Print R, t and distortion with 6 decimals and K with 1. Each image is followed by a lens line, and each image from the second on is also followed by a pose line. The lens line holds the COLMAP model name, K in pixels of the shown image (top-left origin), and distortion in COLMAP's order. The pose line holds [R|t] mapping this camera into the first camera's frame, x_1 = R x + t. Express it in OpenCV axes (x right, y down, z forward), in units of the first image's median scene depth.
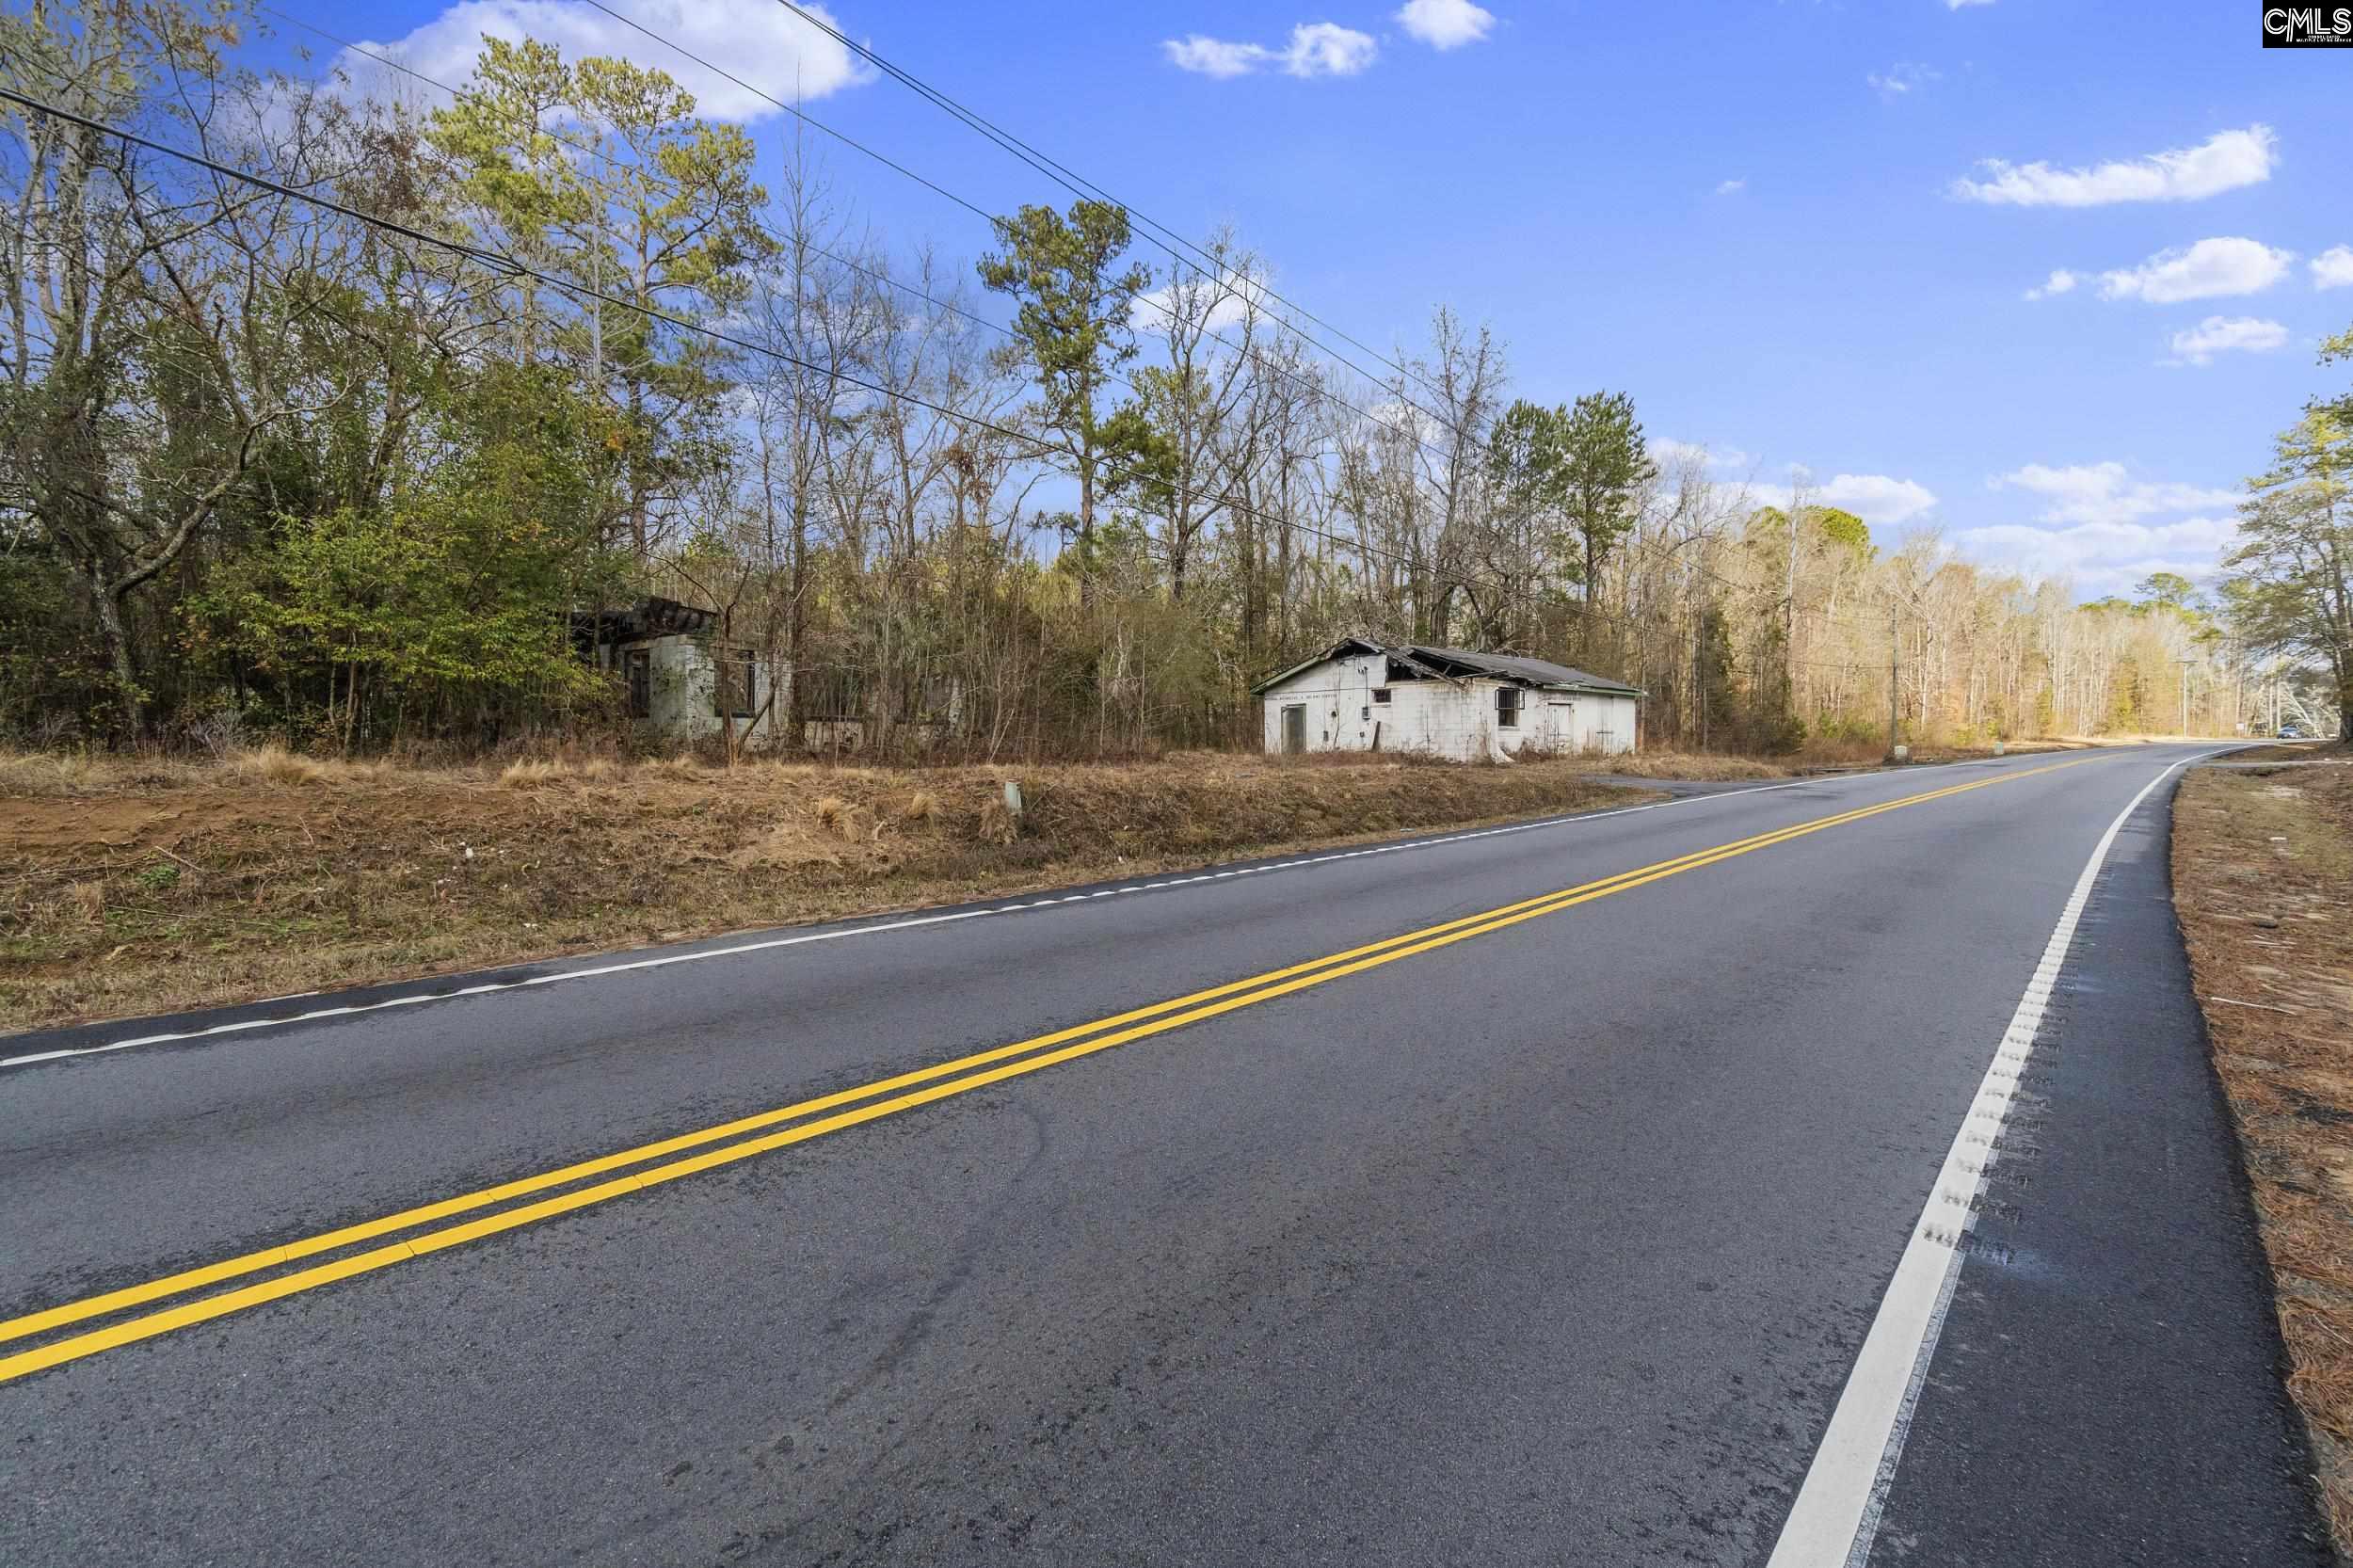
lens RADIAL K [[1007.5, 0, 1170.9], [0, 1007.5, 789.2], [0, 0, 1]] dist [-0.001041, 0.000314]
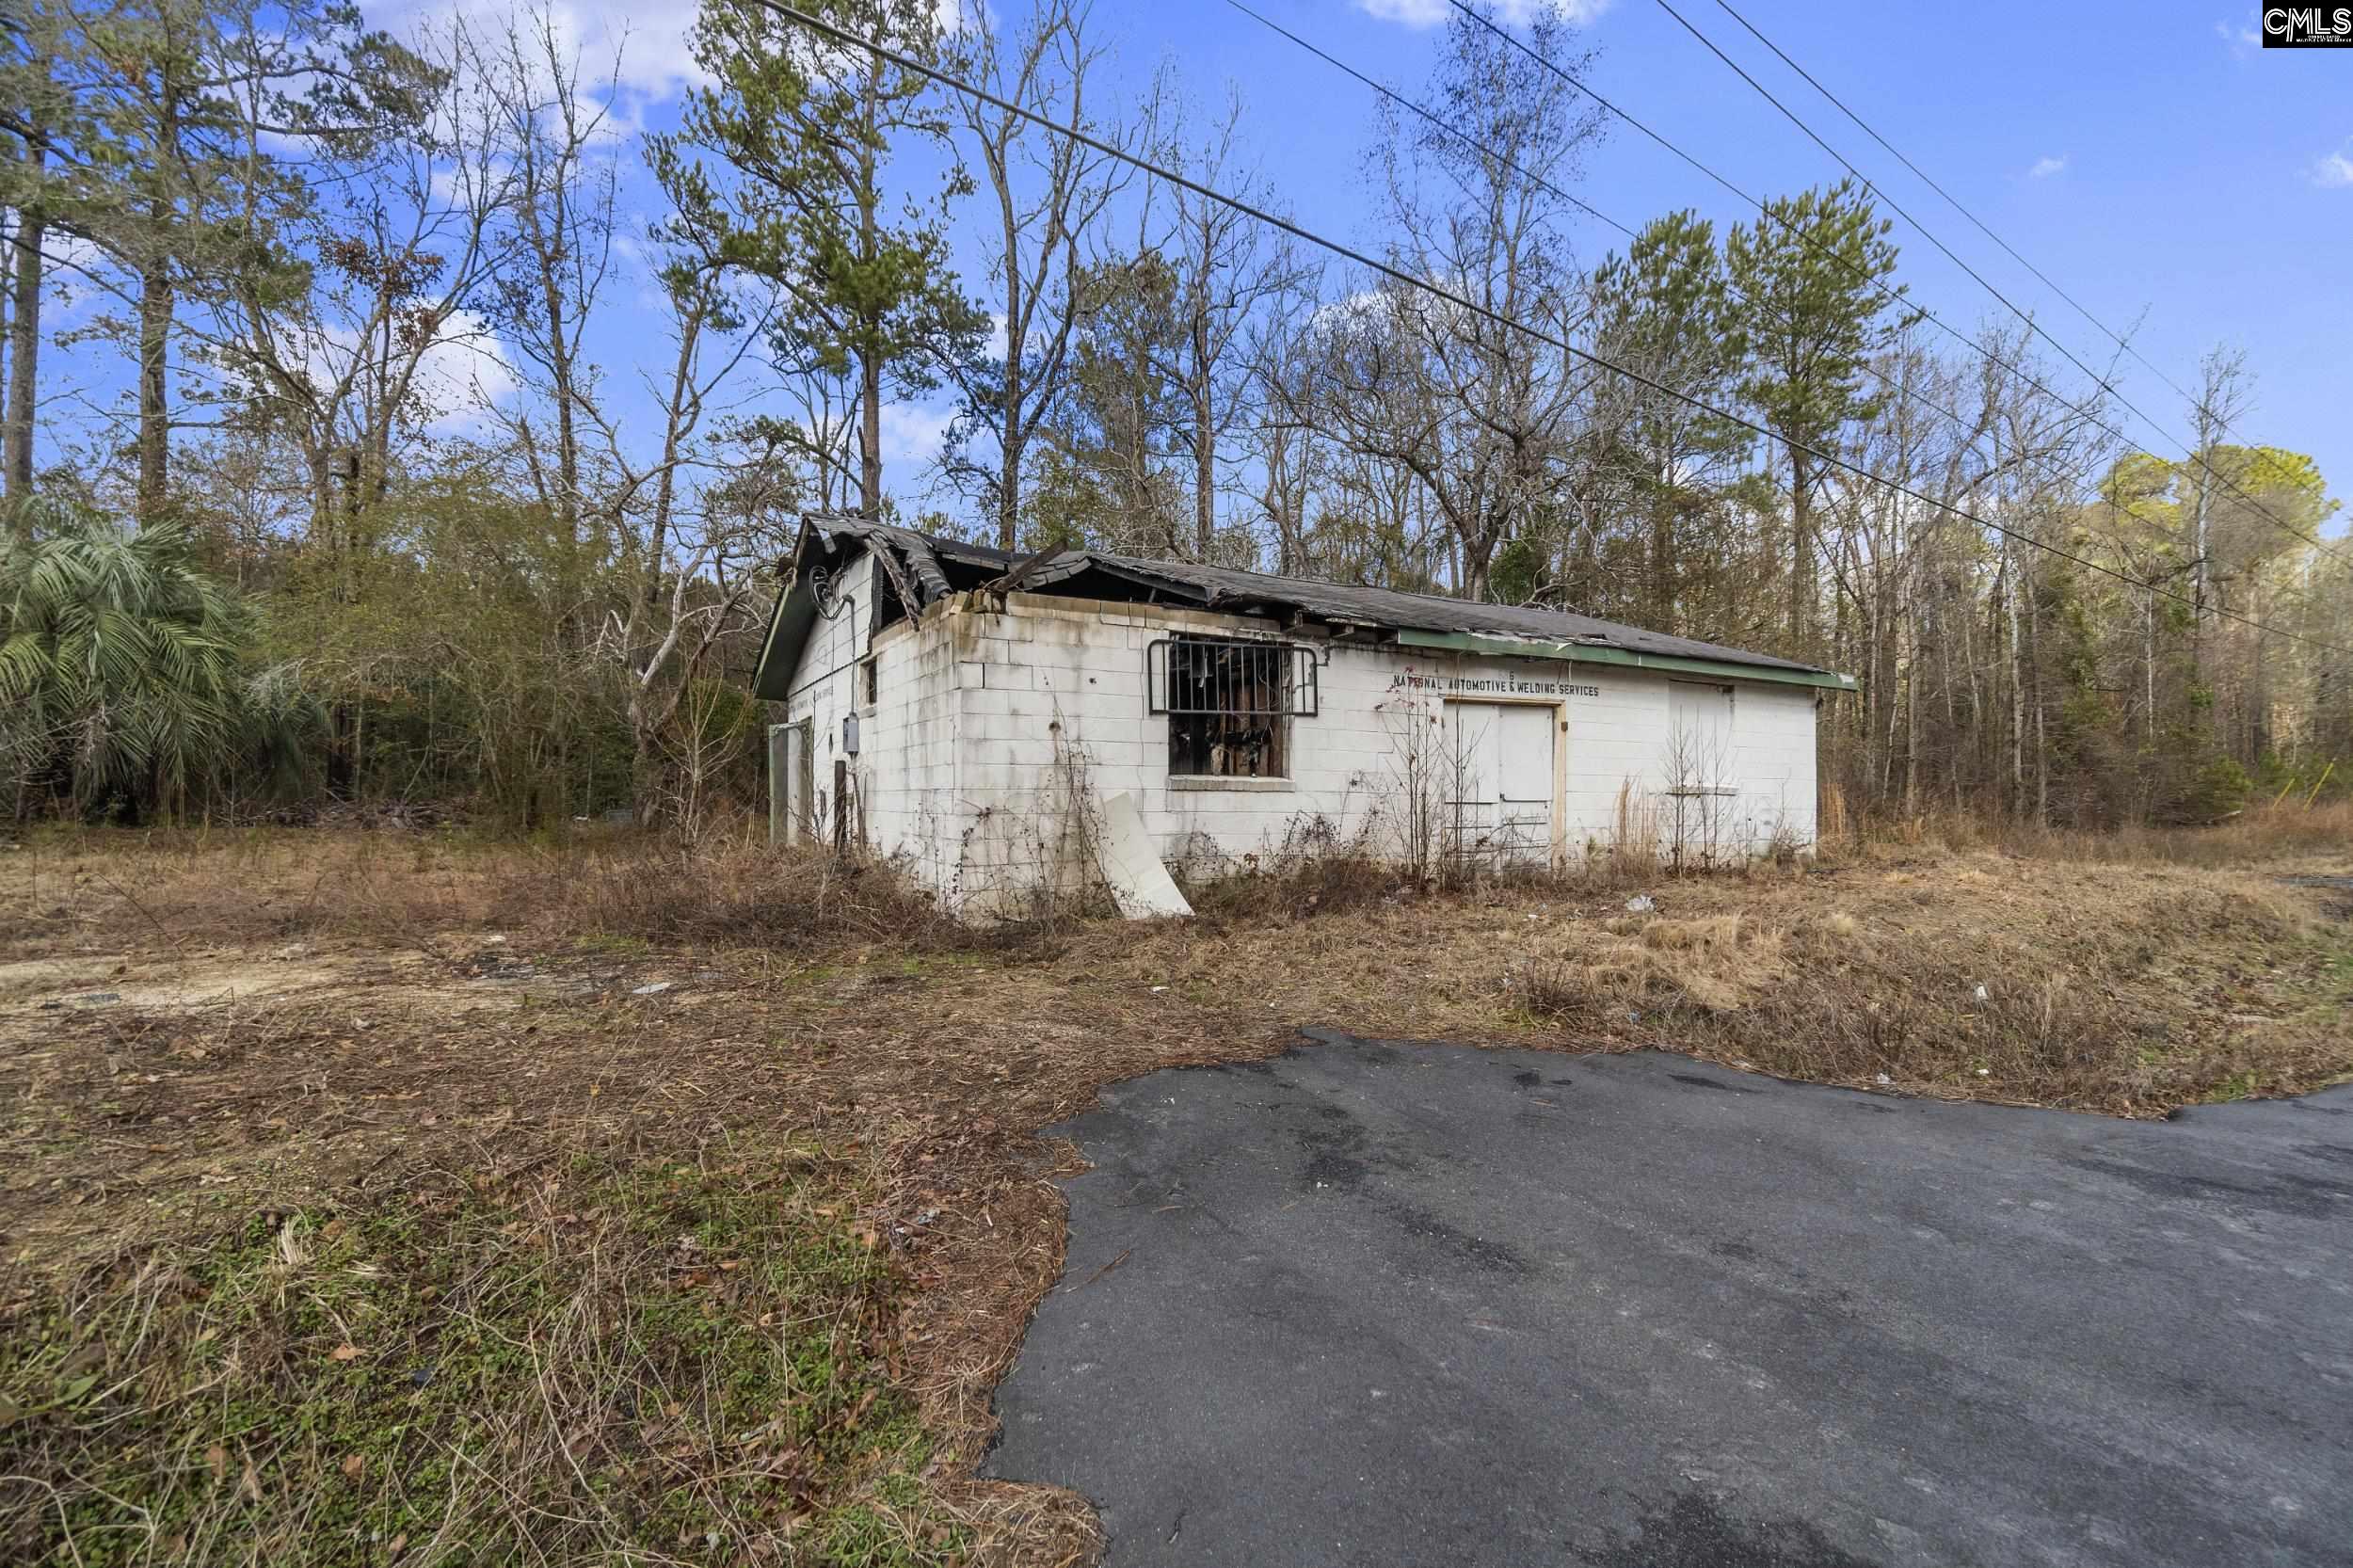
lens RADIAL K [[1007.5, 0, 1182.2], [0, 1007.5, 781.3], [0, 0, 1]] dist [-0.001041, 0.000314]
pose [[0.975693, -0.008319, -0.218982, 0.358584], [-0.005318, 0.998086, -0.061612, -0.041112], [0.219076, 0.061279, 0.973782, 0.682069]]
